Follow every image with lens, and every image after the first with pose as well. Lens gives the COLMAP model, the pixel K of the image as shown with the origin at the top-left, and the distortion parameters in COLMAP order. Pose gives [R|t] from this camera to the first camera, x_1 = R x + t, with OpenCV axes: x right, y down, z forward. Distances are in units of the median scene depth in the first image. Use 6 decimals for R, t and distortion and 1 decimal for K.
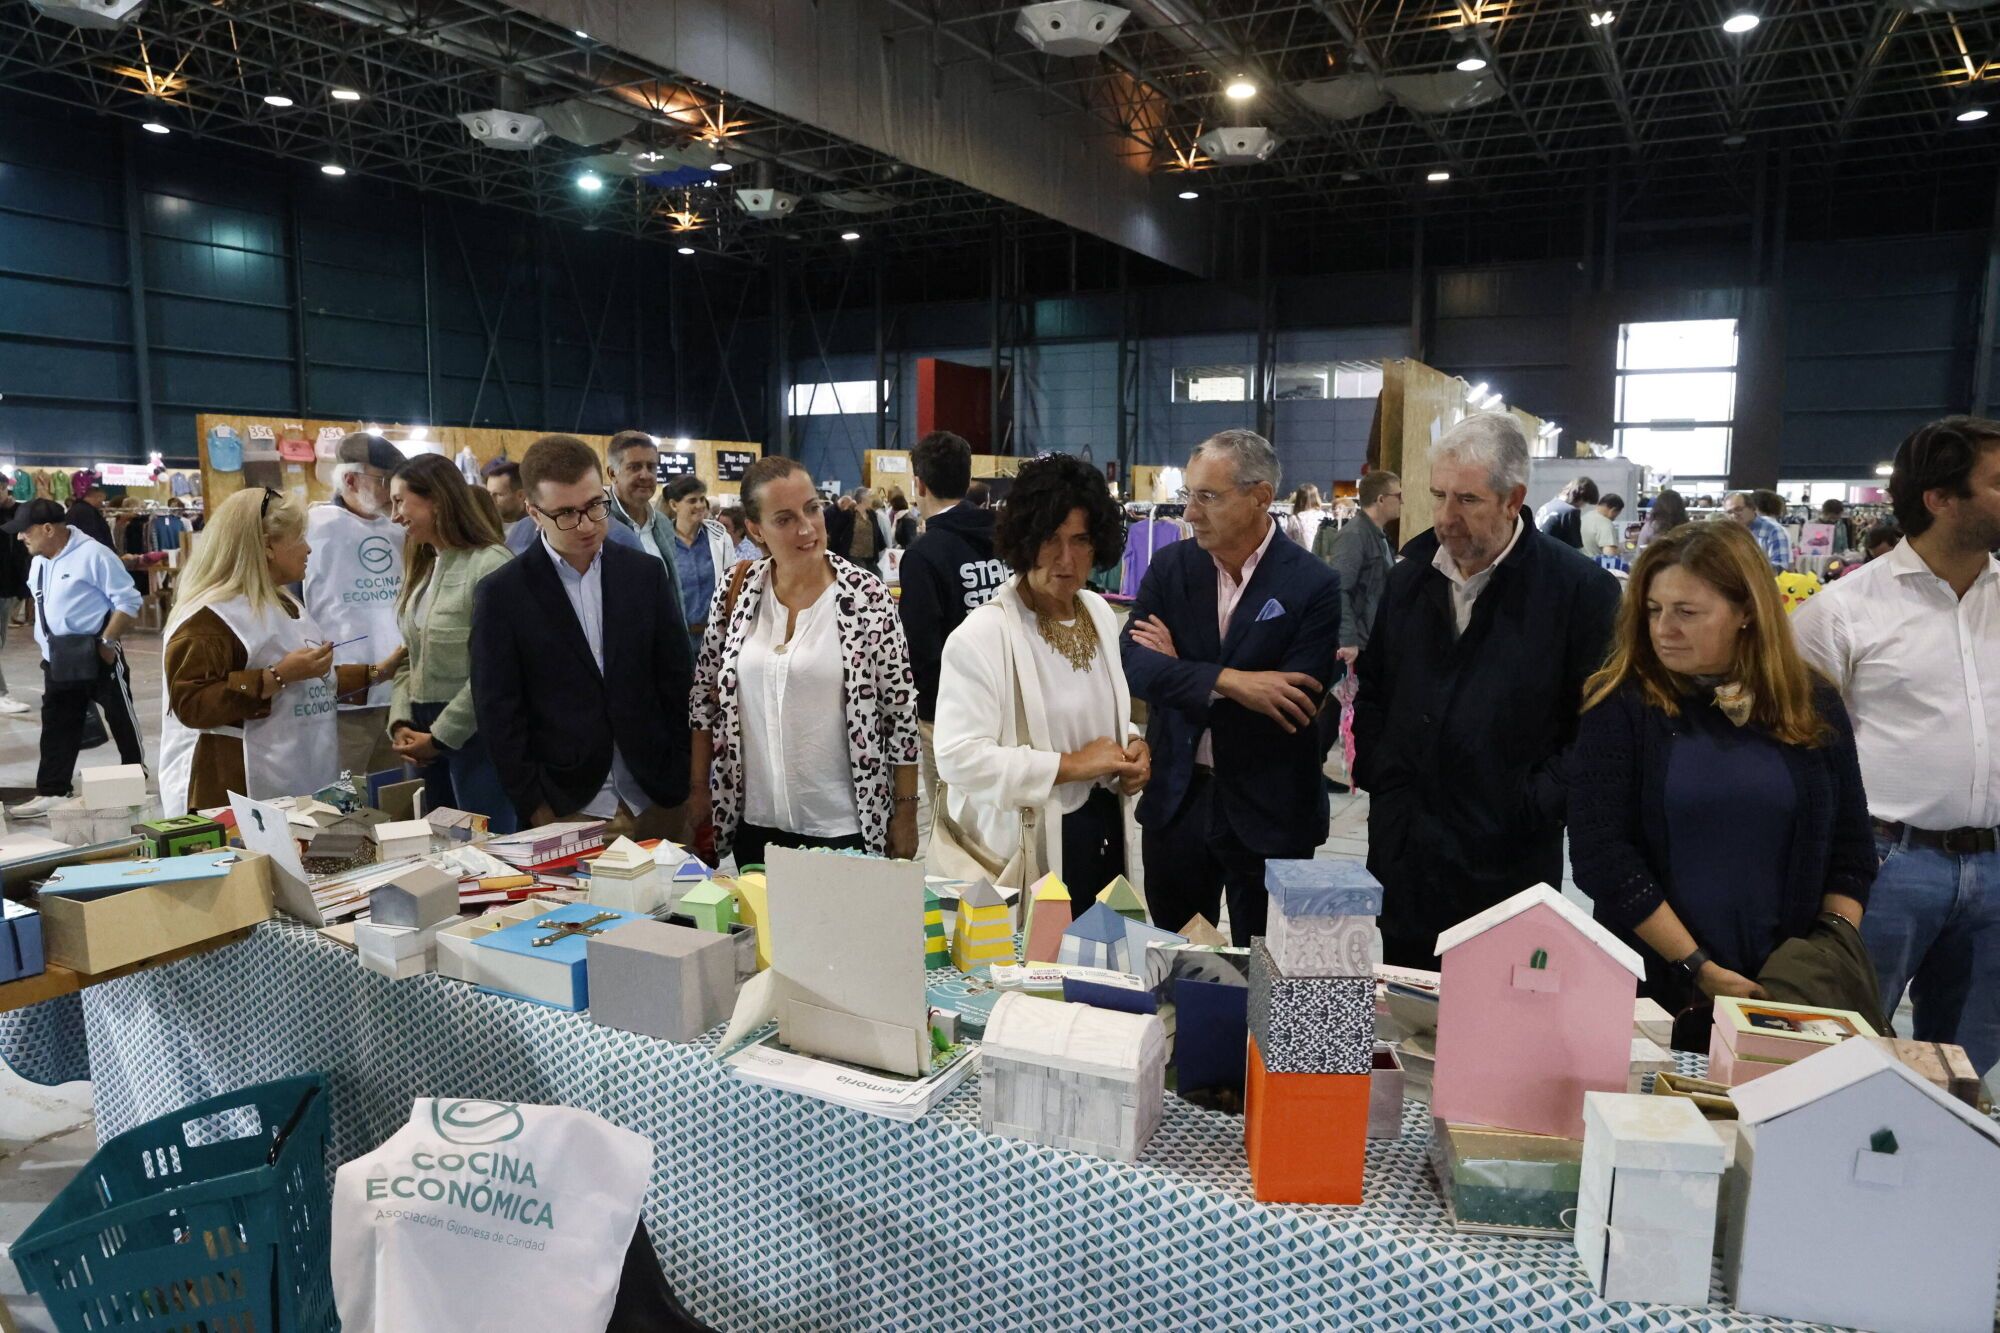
lens RADIAL K [[1342.8, 0, 999.0], [0, 1342.8, 689.2], [0, 0, 1]] dist [-0.117858, 0.096462]
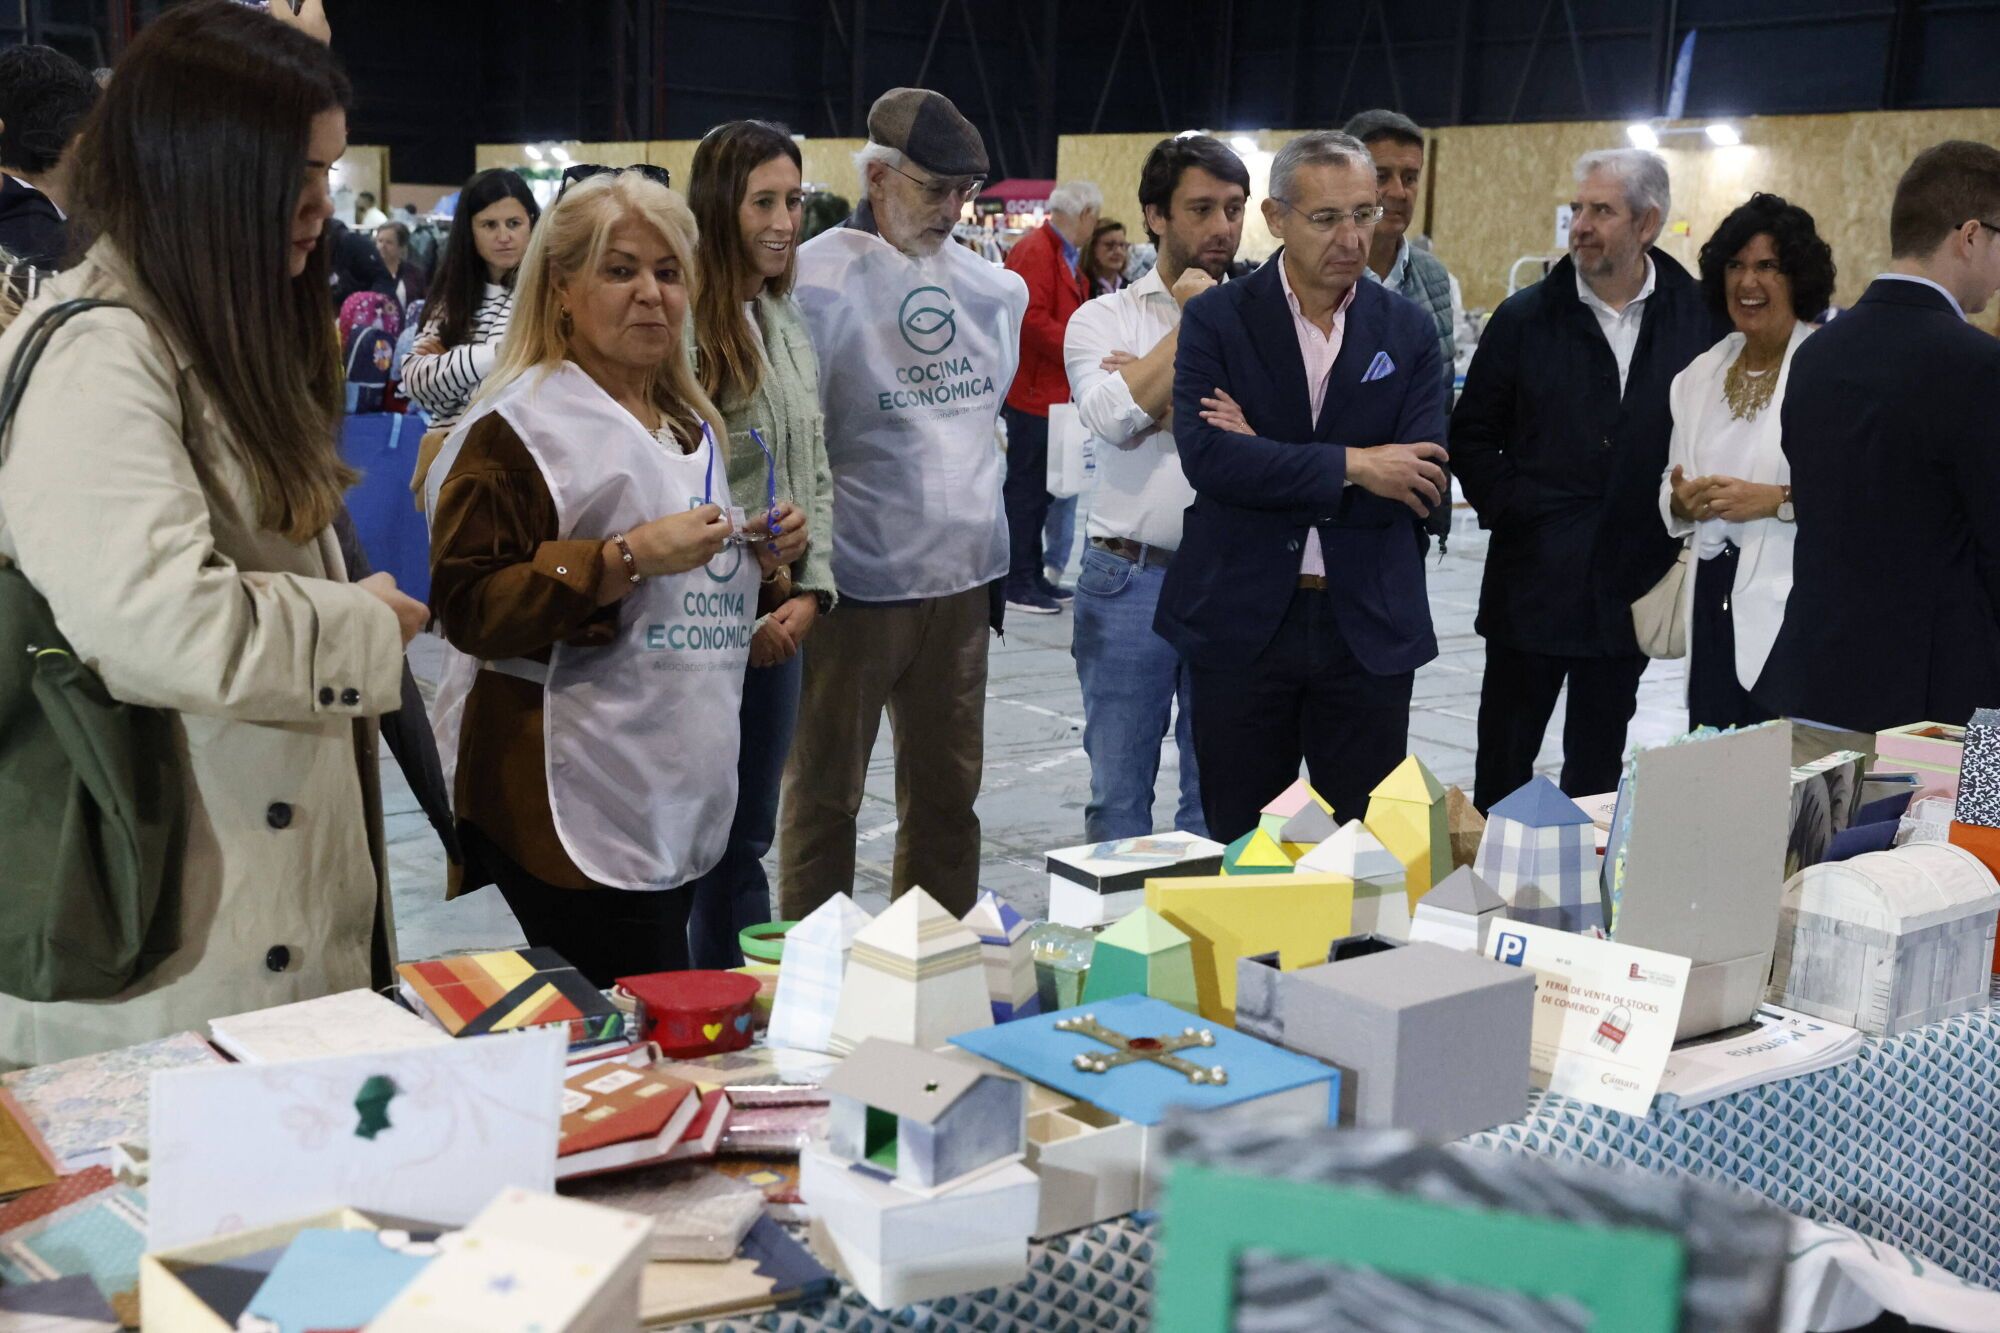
lens RADIAL K [[2432.0, 0, 991.7], [0, 2432.0, 693.8], [0, 0, 1]] dist [0.021160, 0.206968]
pose [[0.431075, -0.152930, 0.889262, -1.338252], [0.091963, 0.987847, 0.125305, -0.087138], [-0.897618, 0.027763, 0.439900, 0.744681]]
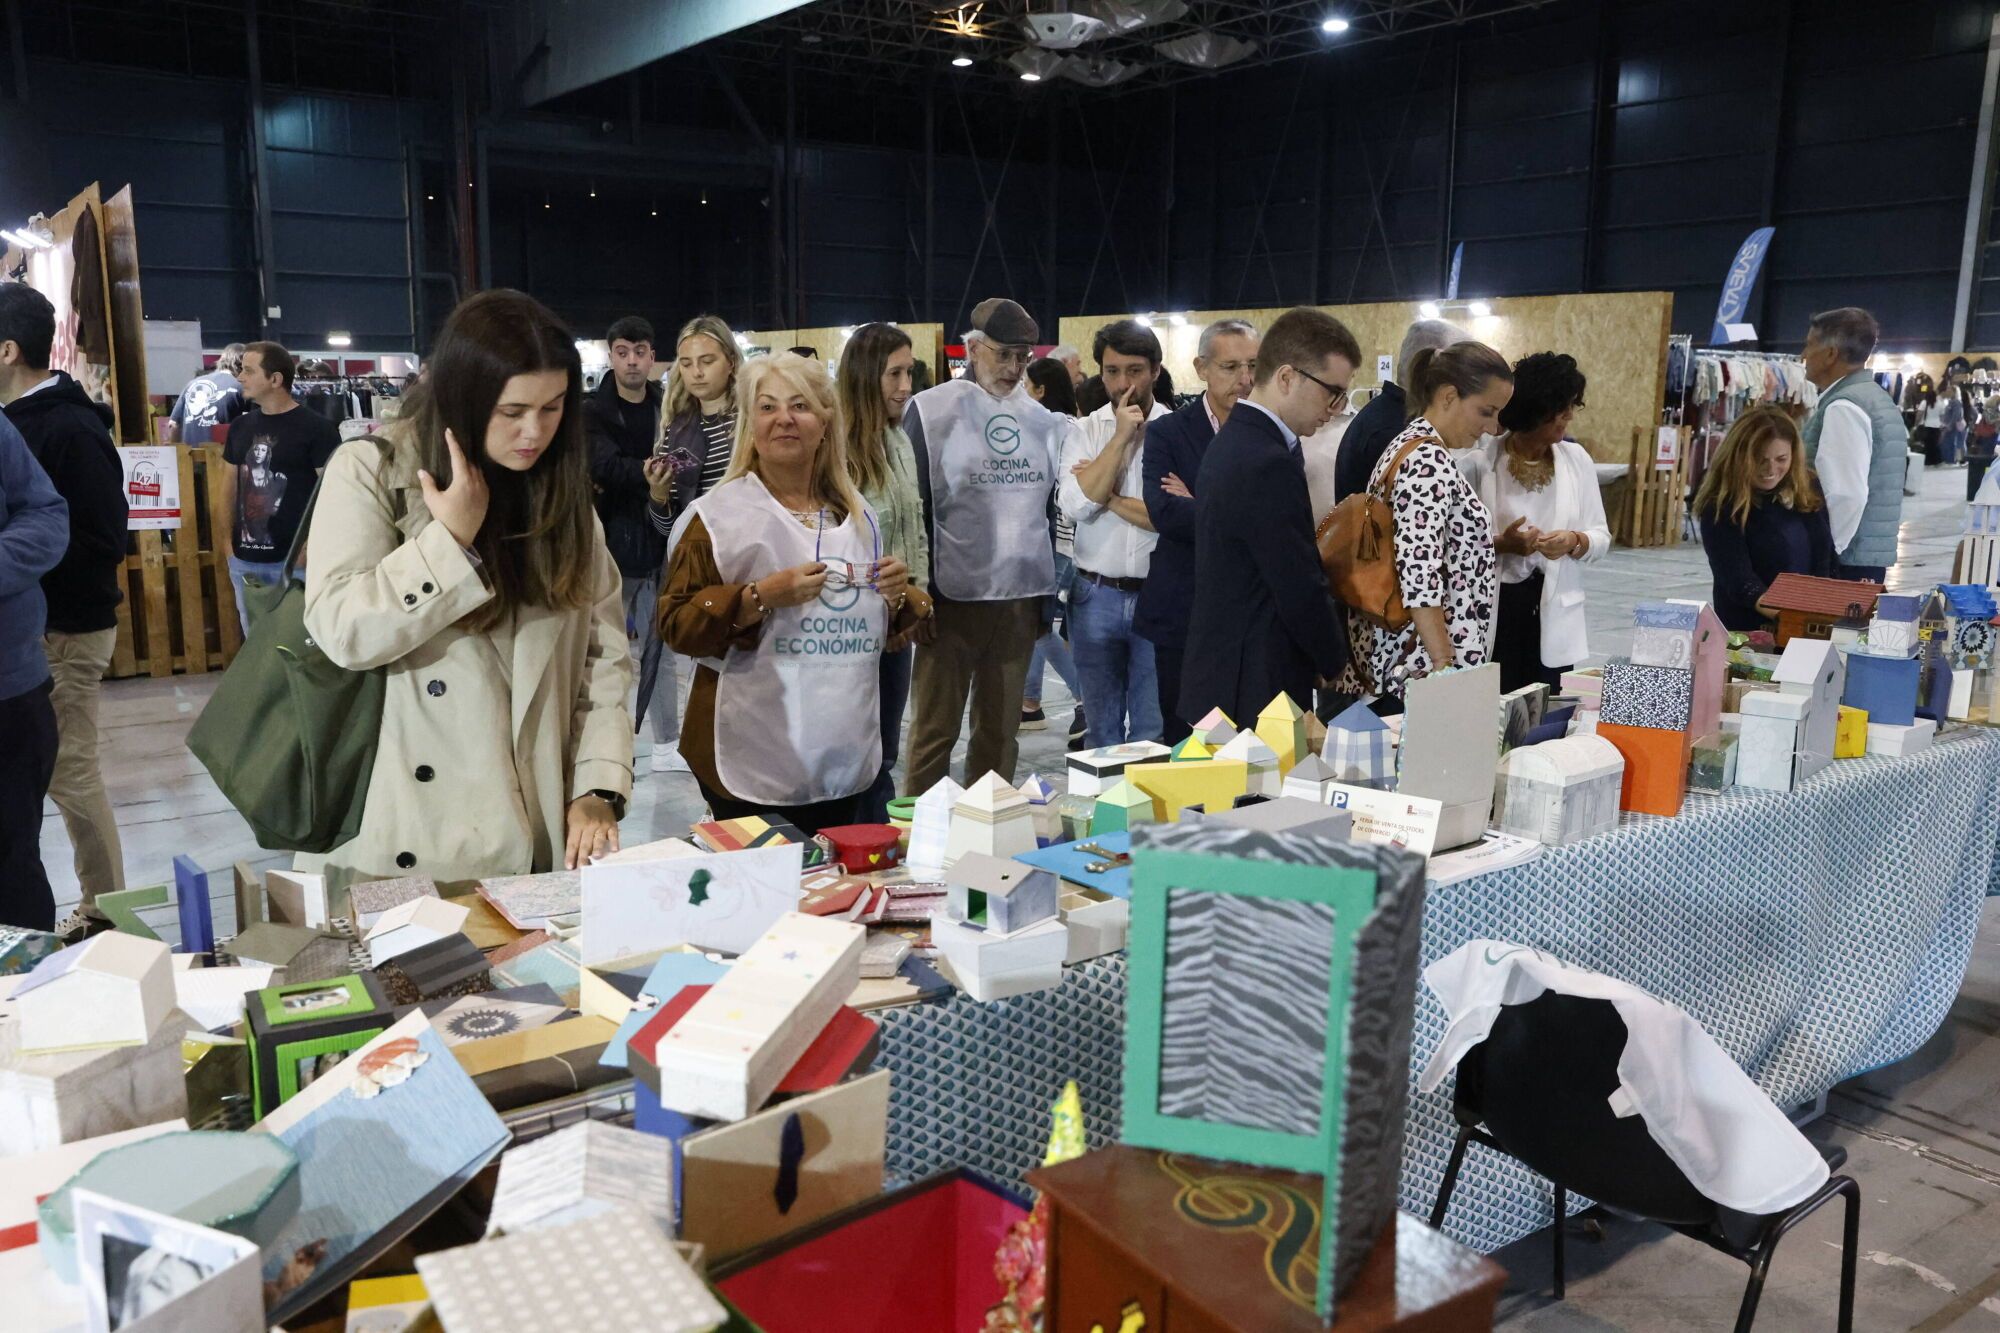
lens RADIAL K [[1573.7, 0, 992.0], [0, 1573.7, 692.2], [0, 0, 1]] dist [-0.080126, 0.109365]
pose [[0.445495, -0.171943, 0.878618, -1.454870], [0.119582, 0.984019, 0.131936, -0.087340], [-0.887262, 0.046290, 0.458937, 0.695813]]
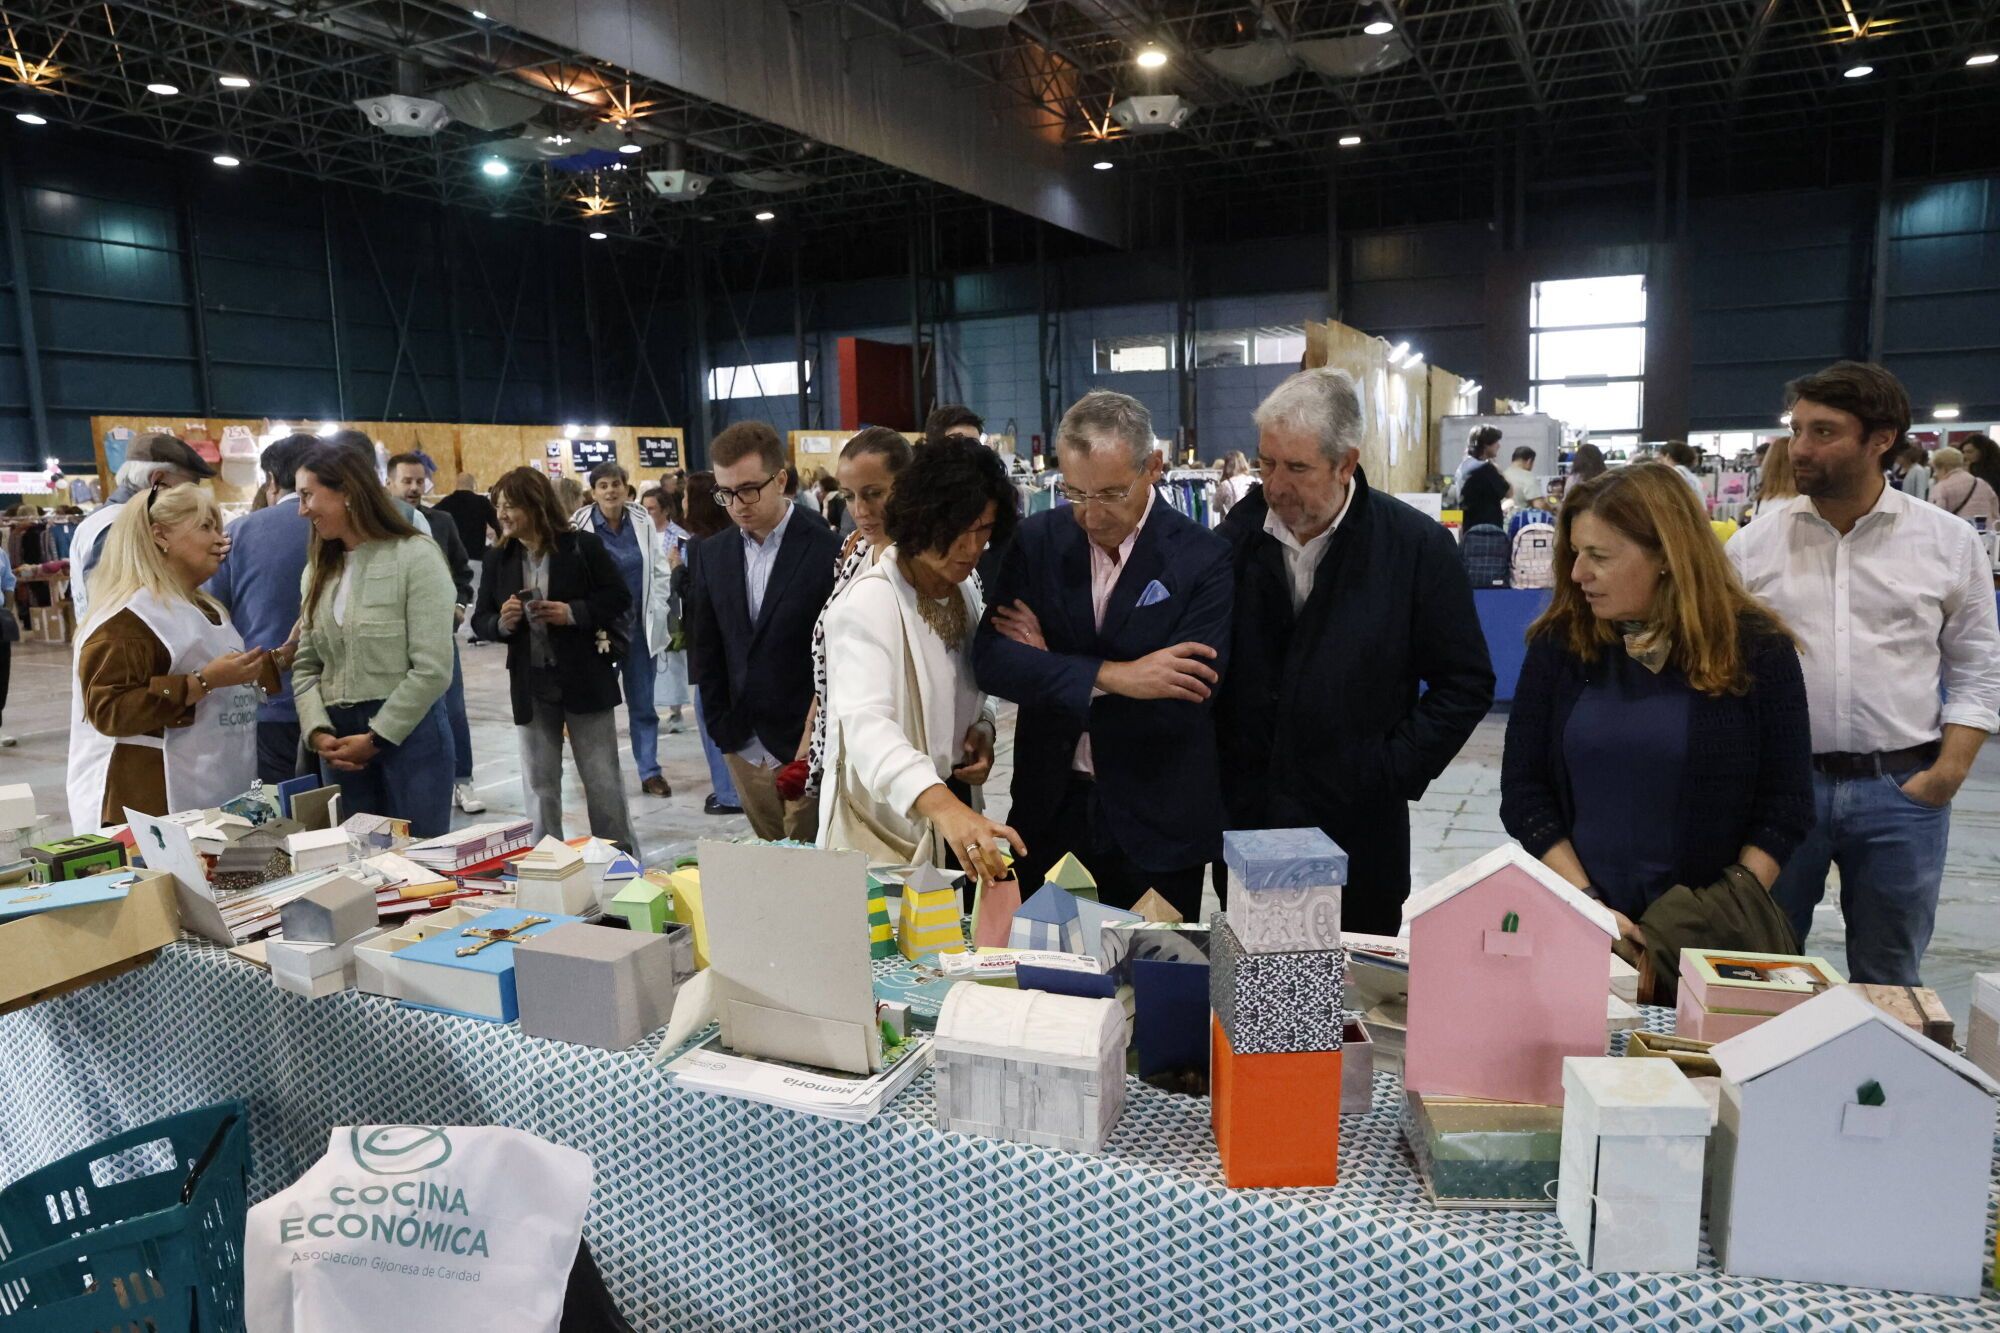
lens RADIAL K [[1342.8, 0, 999.0], [0, 1342.8, 689.2], [0, 0, 1]] dist [-0.117858, 0.096462]
pose [[0.997957, -0.041653, 0.048441, -0.002166], [0.040793, 0.998994, 0.018610, 0.001048], [-0.049168, -0.016596, 0.998653, 0.044244]]
